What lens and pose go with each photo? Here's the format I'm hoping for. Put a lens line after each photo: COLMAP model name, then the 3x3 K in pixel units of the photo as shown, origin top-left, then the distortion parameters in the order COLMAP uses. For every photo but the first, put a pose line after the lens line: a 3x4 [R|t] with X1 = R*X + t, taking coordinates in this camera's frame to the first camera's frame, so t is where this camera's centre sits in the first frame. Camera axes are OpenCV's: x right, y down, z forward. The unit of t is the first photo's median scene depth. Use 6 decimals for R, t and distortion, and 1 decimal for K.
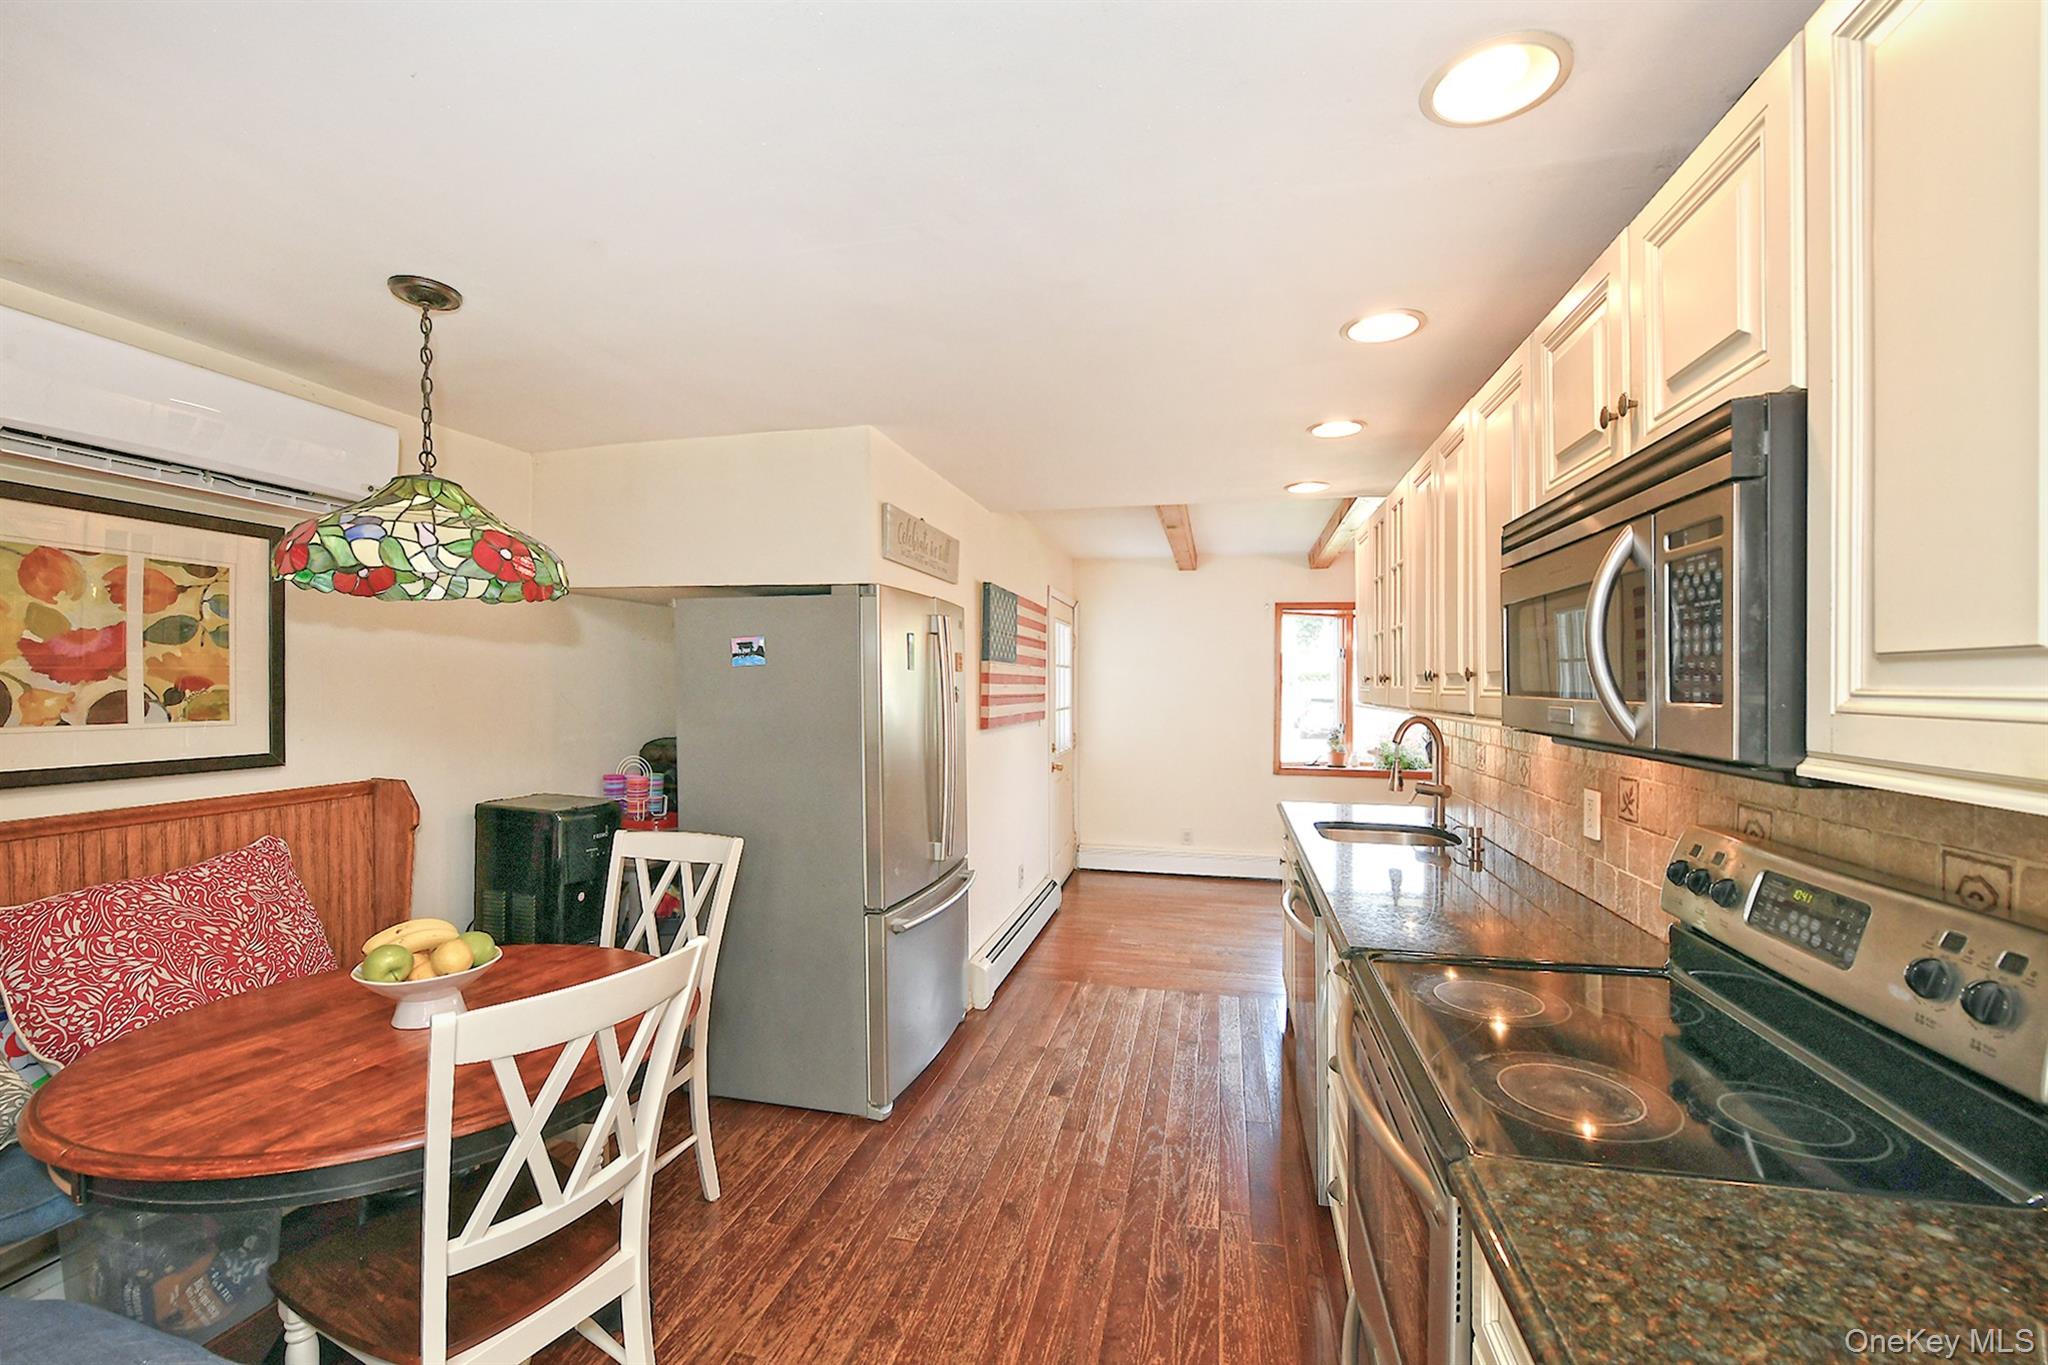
lens RADIAL K [[835.2, 0, 1011.4], [0, 835.2, 683.8], [0, 0, 1]] dist [-0.010880, -0.000490]
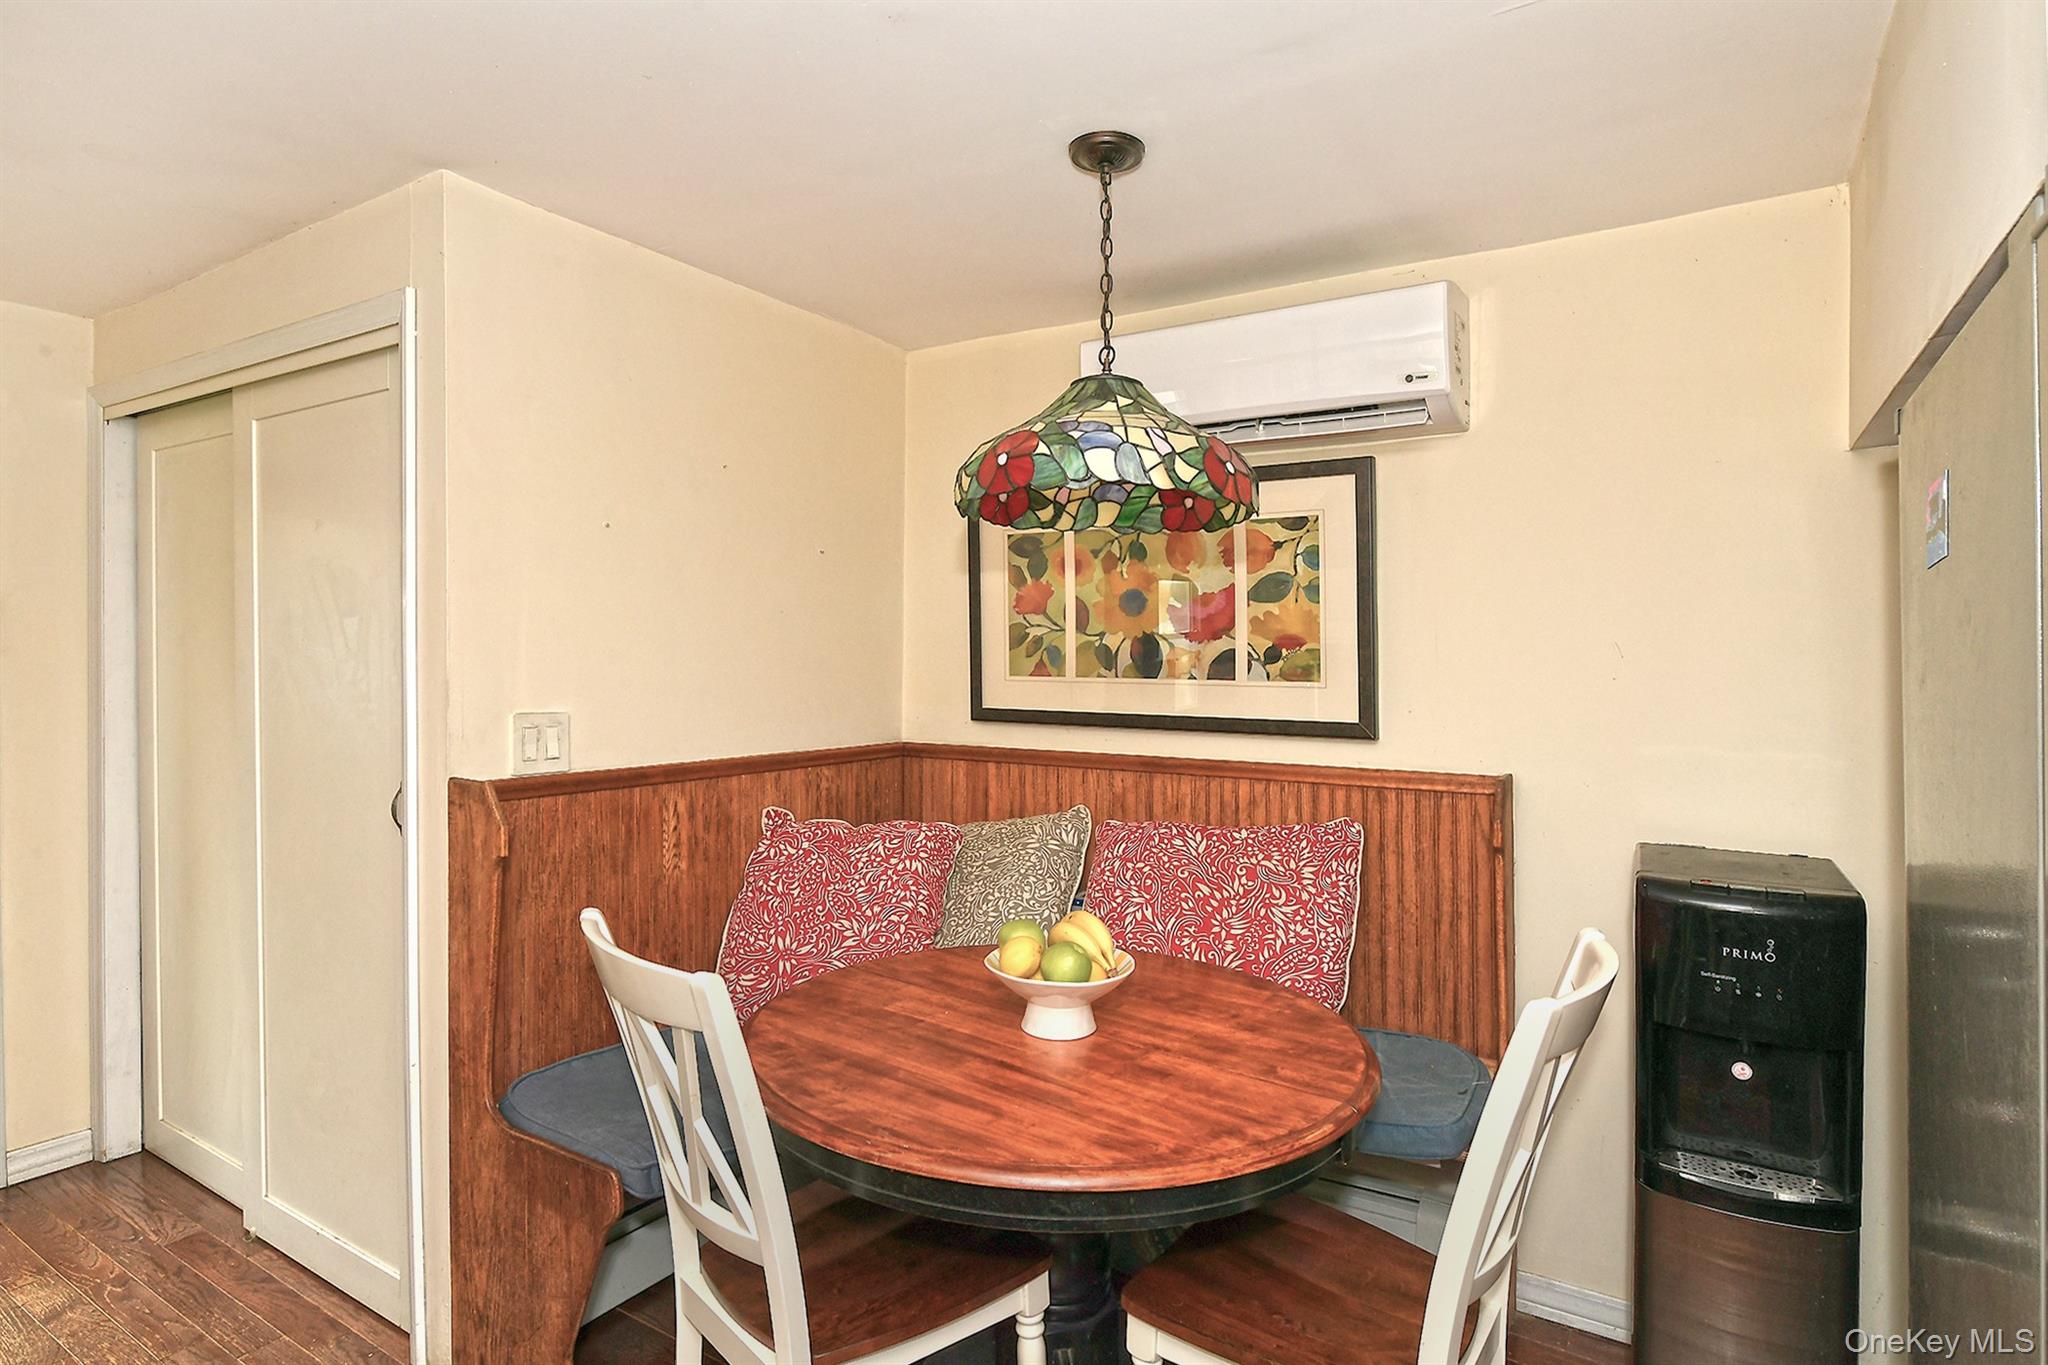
lens RADIAL K [[1050.4, 0, 1021.8], [0, 1050.4, 679.9], [0, 0, 1]] dist [0.001690, 0.000769]
pose [[-0.312177, 0.003347, -0.950018, 0.255730], [-0.009418, 0.999934, 0.006617, 0.037032], [0.949977, 0.011013, -0.312125, 1.047065]]
